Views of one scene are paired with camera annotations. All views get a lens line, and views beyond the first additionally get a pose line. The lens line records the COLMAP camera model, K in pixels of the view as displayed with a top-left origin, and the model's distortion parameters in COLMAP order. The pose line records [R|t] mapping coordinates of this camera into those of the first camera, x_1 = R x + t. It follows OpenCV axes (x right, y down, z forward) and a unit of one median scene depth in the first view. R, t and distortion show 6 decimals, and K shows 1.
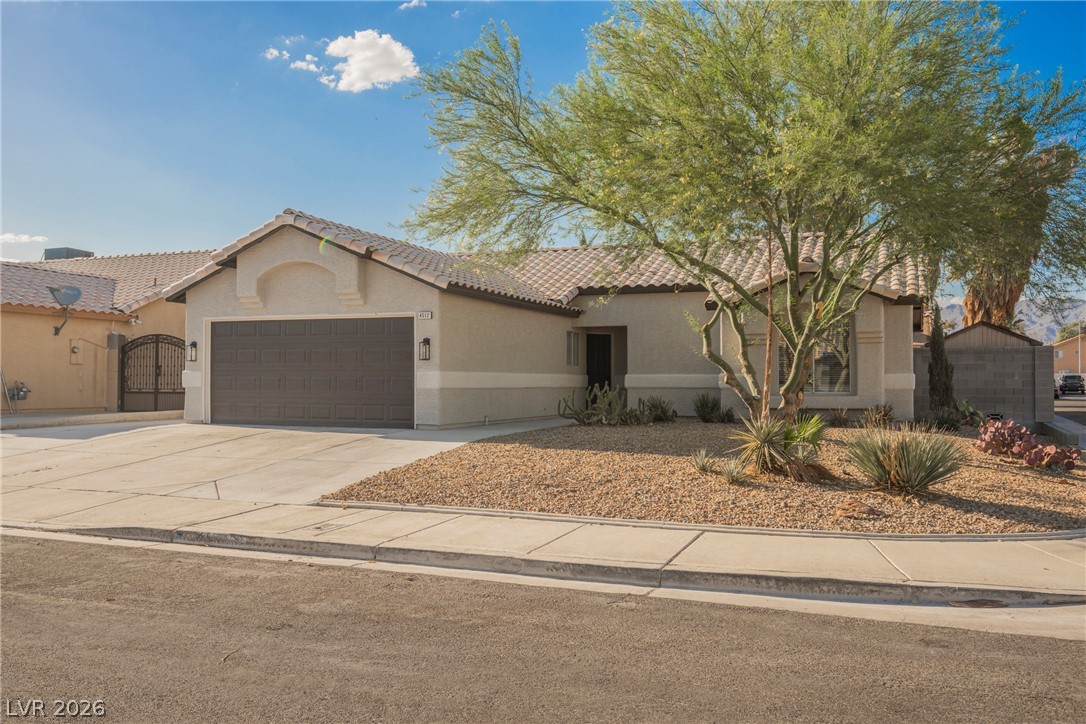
lens RADIAL K [[928.8, 0, 543.0], [0, 928.8, 362.0], [0, 0, 1]] dist [-0.006302, -0.003093]
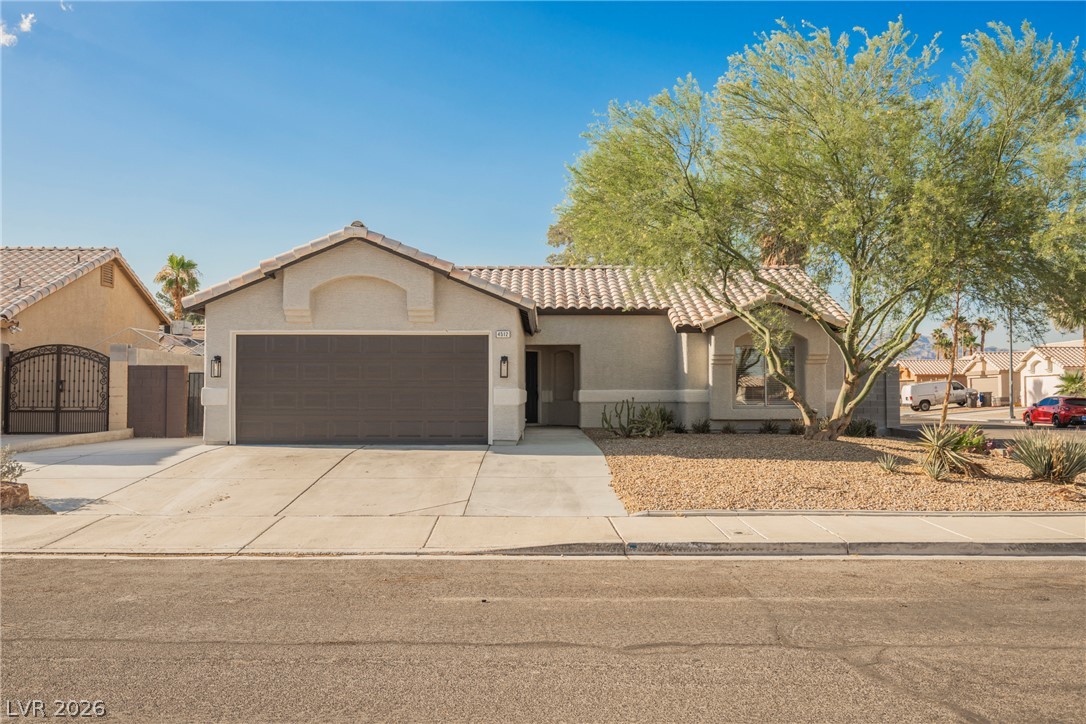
lens RADIAL K [[928.8, 0, 543.0], [0, 928.8, 362.0], [0, 0, 1]] dist [-0.006302, -0.003093]
pose [[0.926706, 0.009630, 0.375664, -0.450596], [-0.004896, 0.999896, -0.013554, -0.005277], [-0.375756, 0.010722, 0.926657, 0.026377]]
